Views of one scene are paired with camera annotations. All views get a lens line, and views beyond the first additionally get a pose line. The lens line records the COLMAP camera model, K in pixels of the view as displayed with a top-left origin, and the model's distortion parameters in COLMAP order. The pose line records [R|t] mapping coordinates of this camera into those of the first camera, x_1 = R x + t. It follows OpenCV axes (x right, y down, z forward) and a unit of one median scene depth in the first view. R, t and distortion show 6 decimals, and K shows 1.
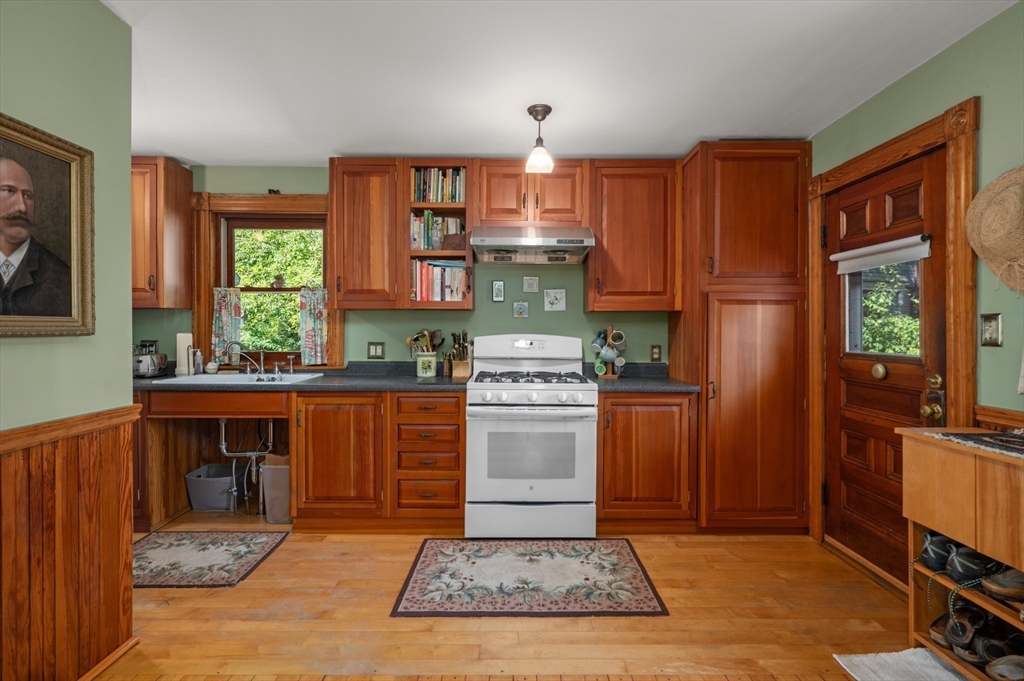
lens RADIAL K [[478.2, 0, 514.0], [0, 478.2, 332.2], [0, 0, 1]] dist [-0.000382, -0.000412]
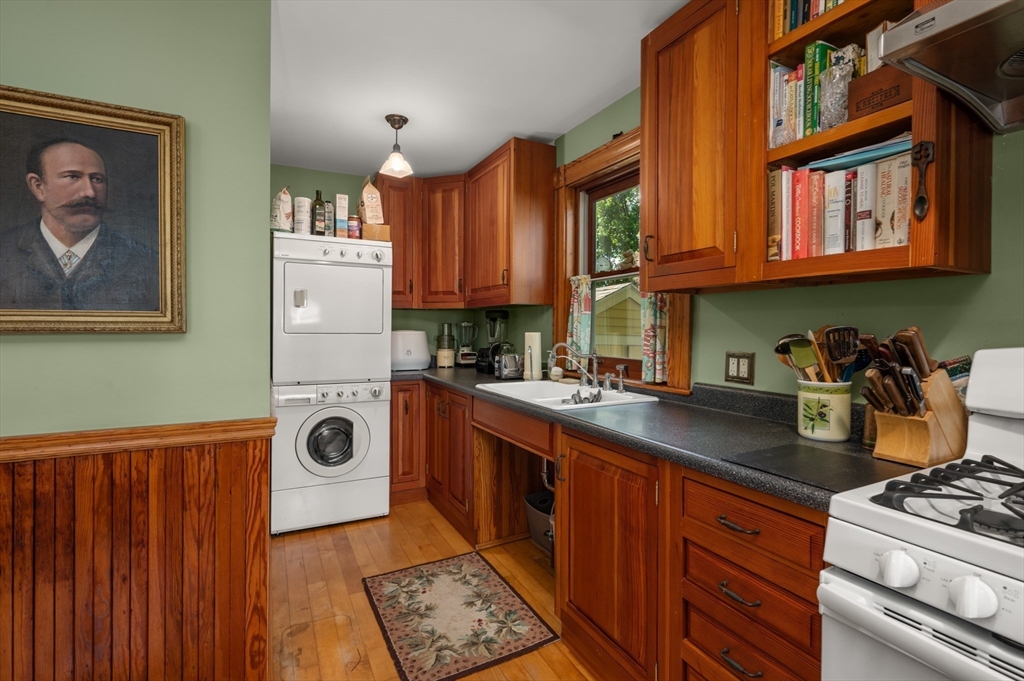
lens RADIAL K [[478.2, 0, 513.8], [0, 478.2, 331.3], [0, 0, 1]] dist [-0.000382, -0.000412]
pose [[0.456147, 0.005919, -0.889885, 0.083023], [-0.007965, 0.999965, 0.002568, -0.001314], [0.889869, 0.005917, 0.456178, 0.653808]]
